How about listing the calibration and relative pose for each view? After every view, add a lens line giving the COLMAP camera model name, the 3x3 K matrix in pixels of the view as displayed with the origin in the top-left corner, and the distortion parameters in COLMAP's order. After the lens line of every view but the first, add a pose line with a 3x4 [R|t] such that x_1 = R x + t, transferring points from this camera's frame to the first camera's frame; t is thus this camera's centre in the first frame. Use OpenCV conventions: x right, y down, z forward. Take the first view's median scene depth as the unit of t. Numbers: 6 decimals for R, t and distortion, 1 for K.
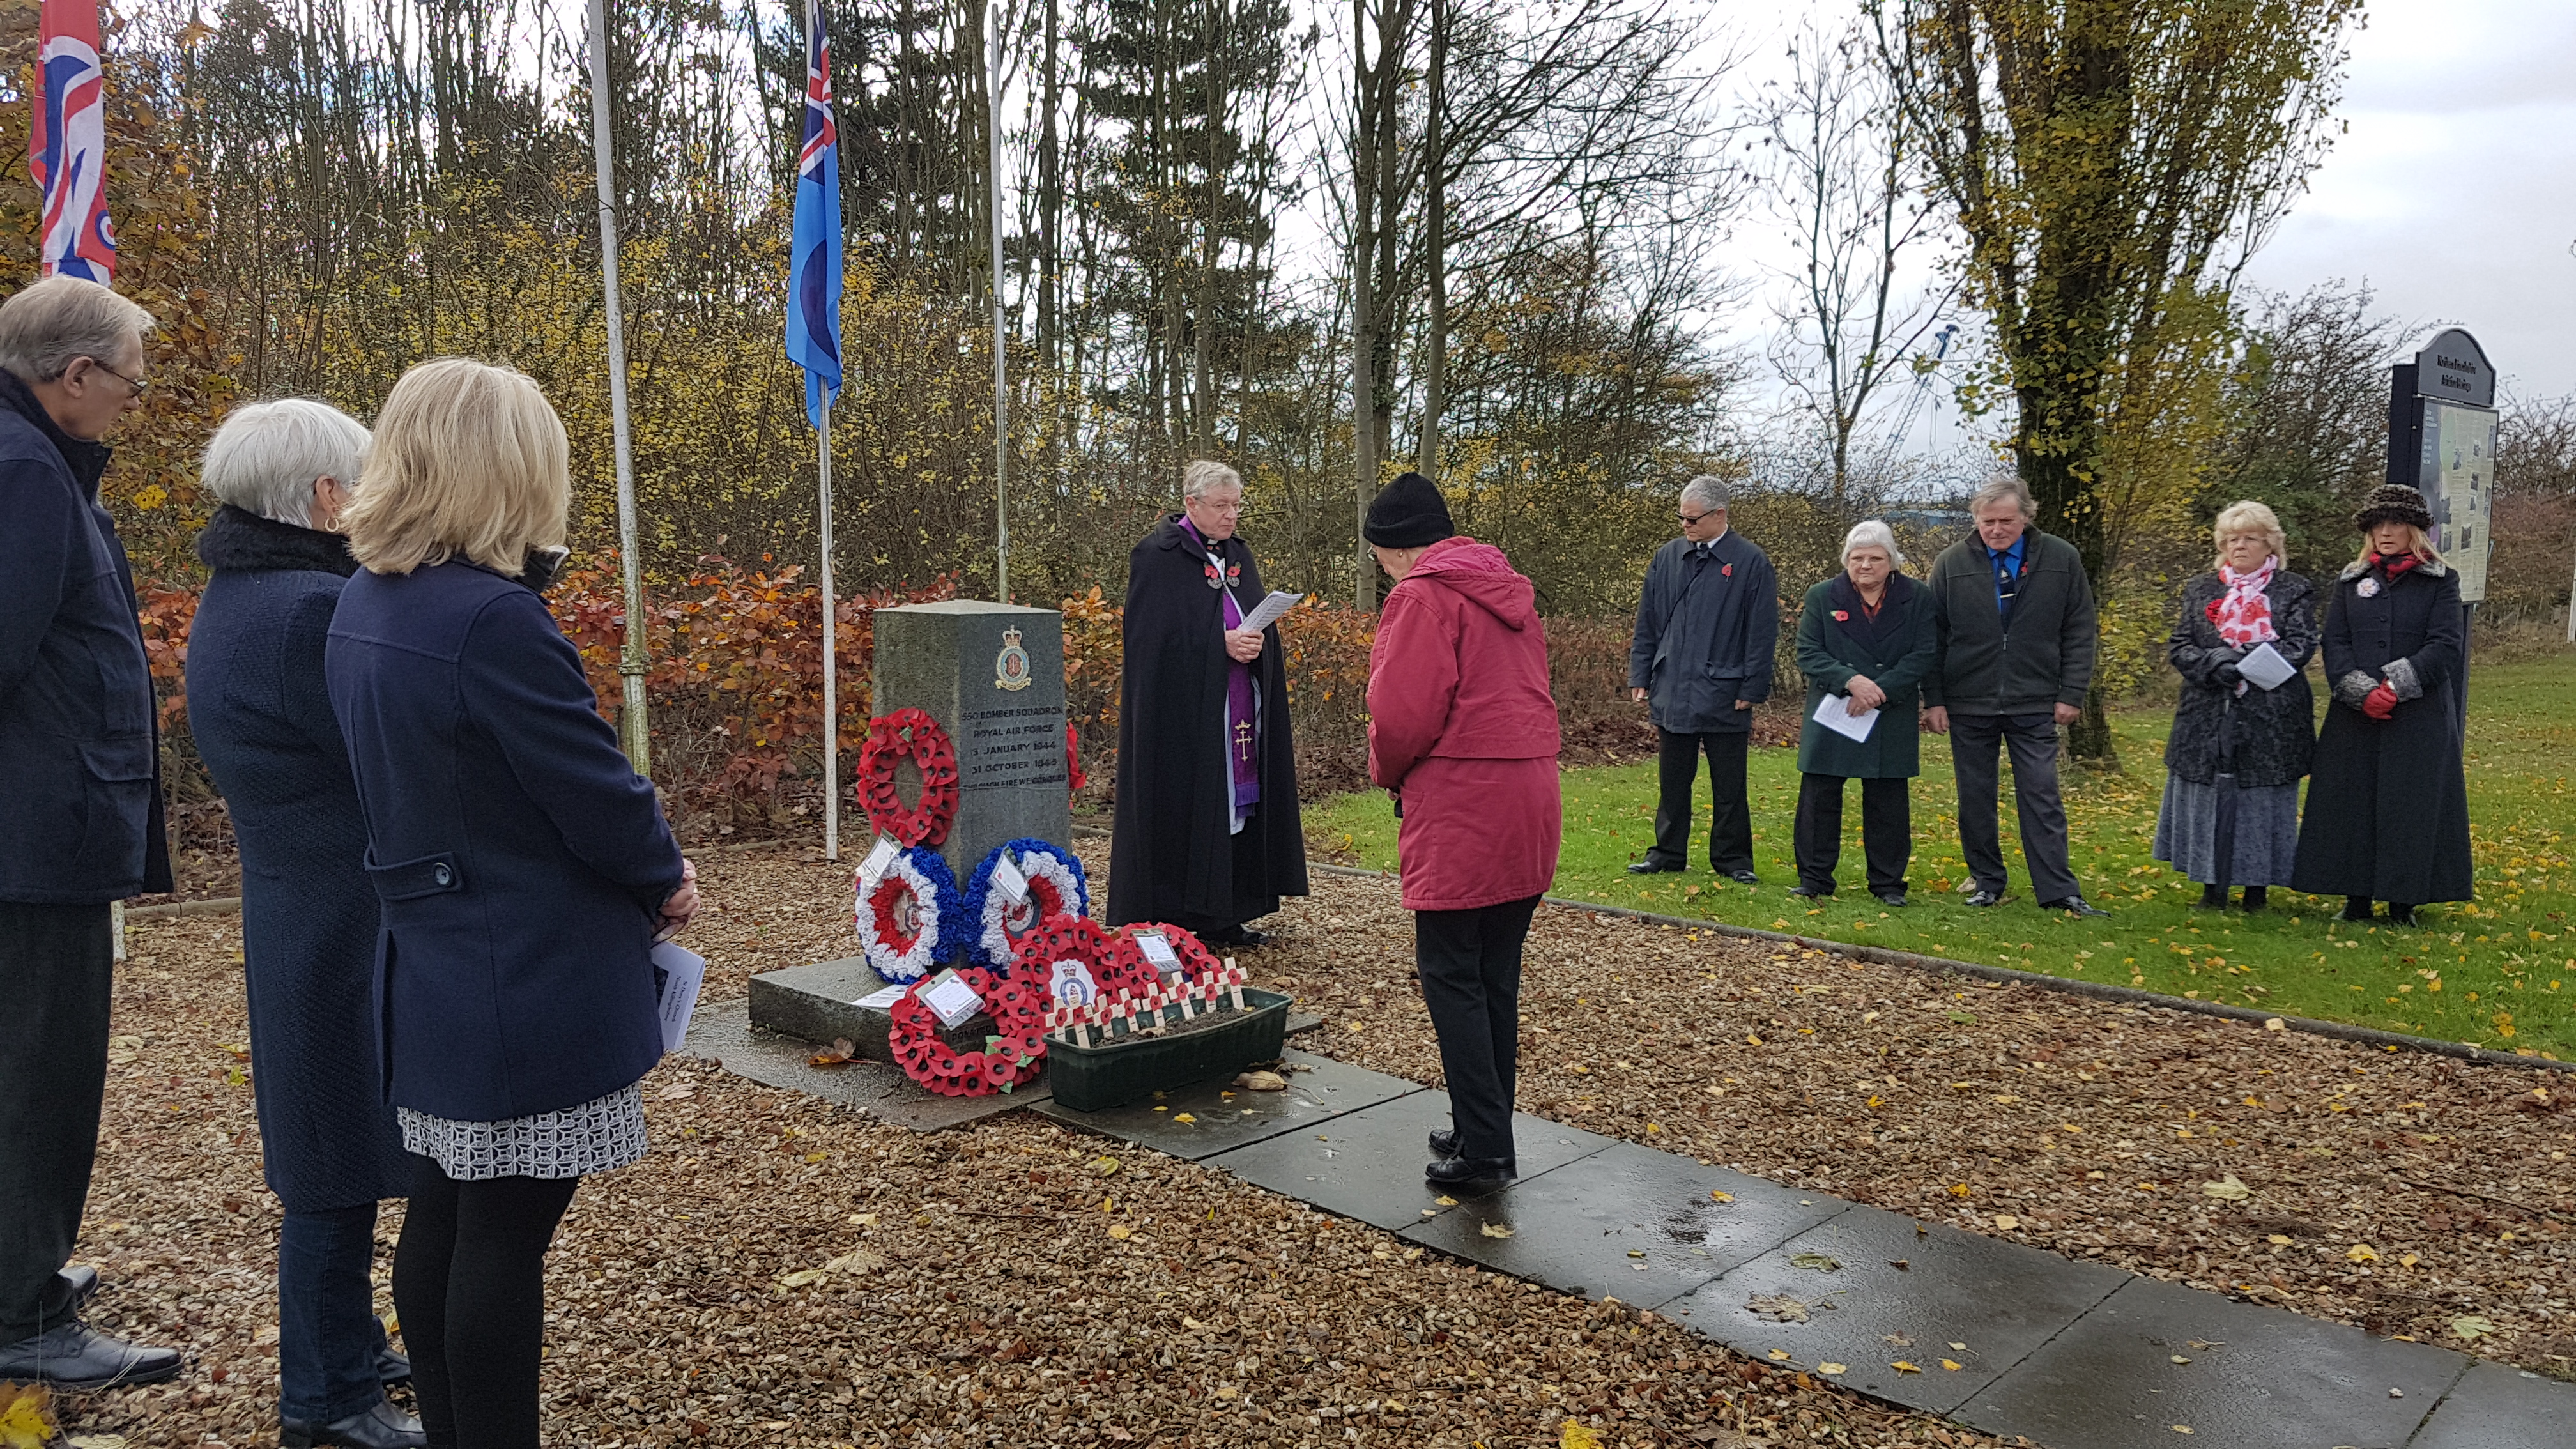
lens RADIAL K [[1993.1, 0, 1288.0], [0, 1993.1, 724.5], [0, 0, 1]] dist [0.154663, -0.233669]
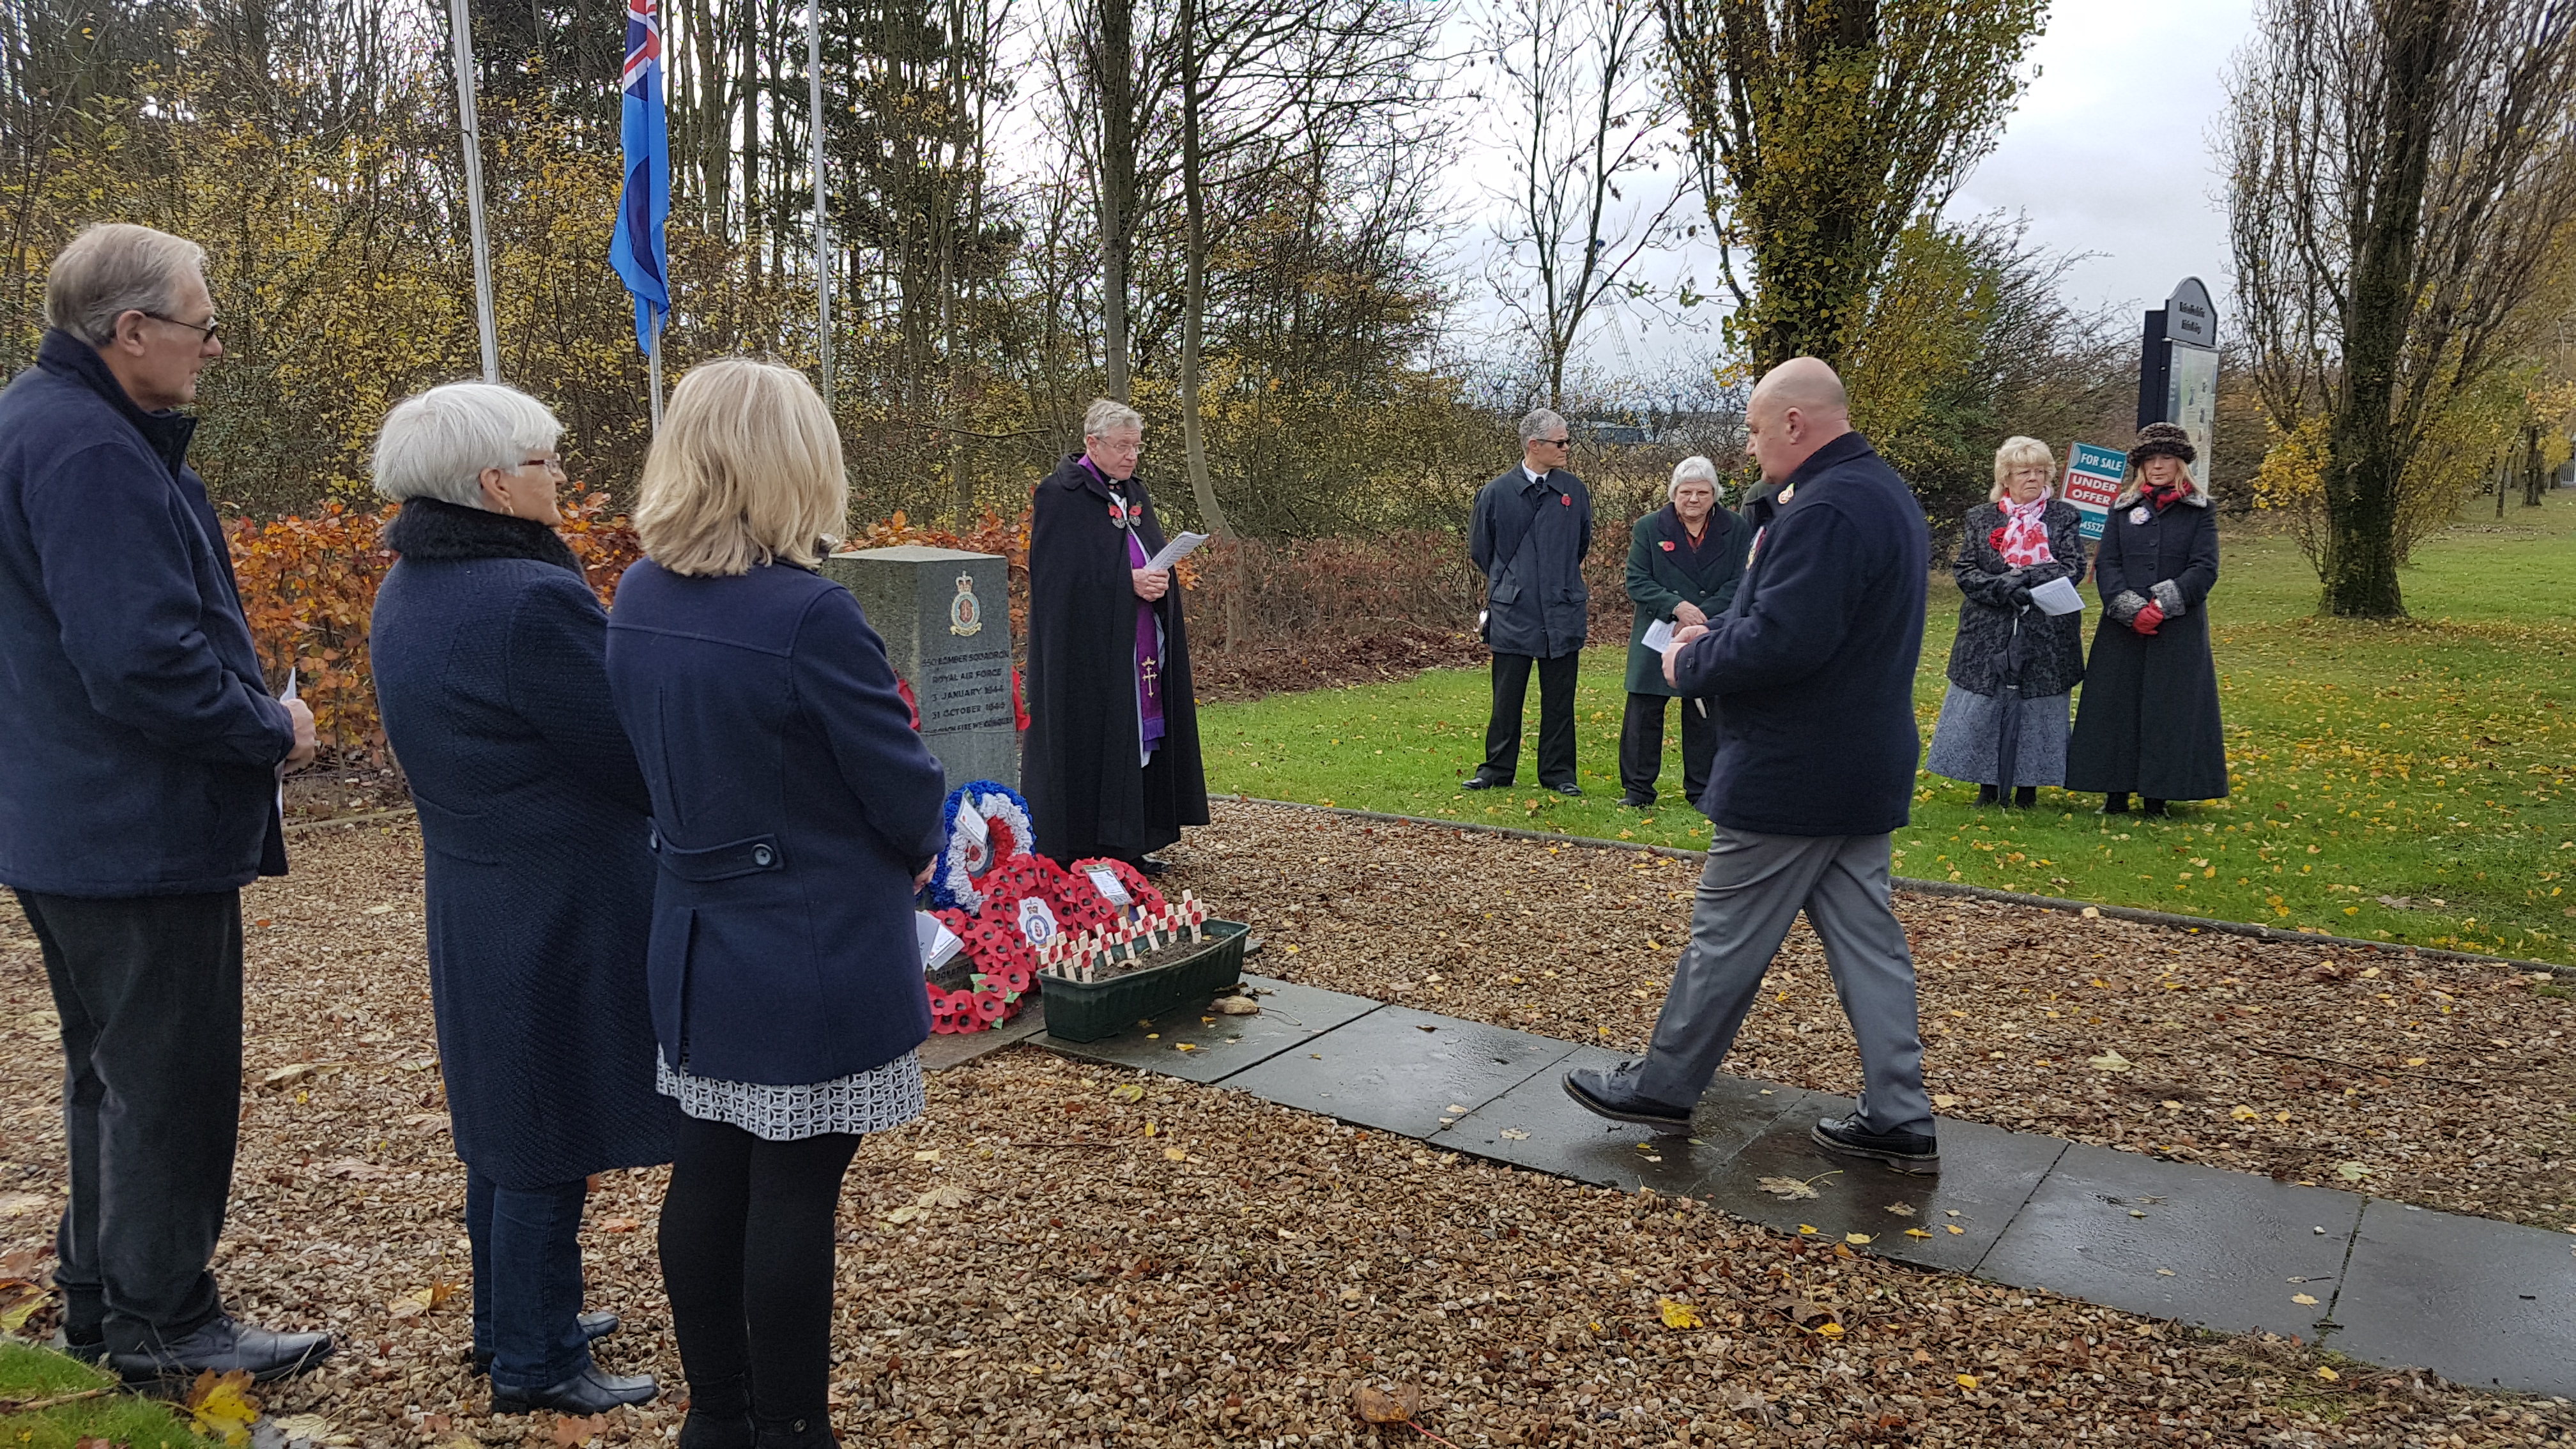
lens RADIAL K [[1992.6, 0, 1288.0], [0, 1992.6, 724.5], [0, 0, 1]] dist [0.230066, -0.399269]
pose [[0.986140, -0.023065, 0.164304, -0.144683], [0.015453, 0.998754, 0.047456, -0.018054], [-0.165194, -0.044259, 0.985268, -0.035727]]
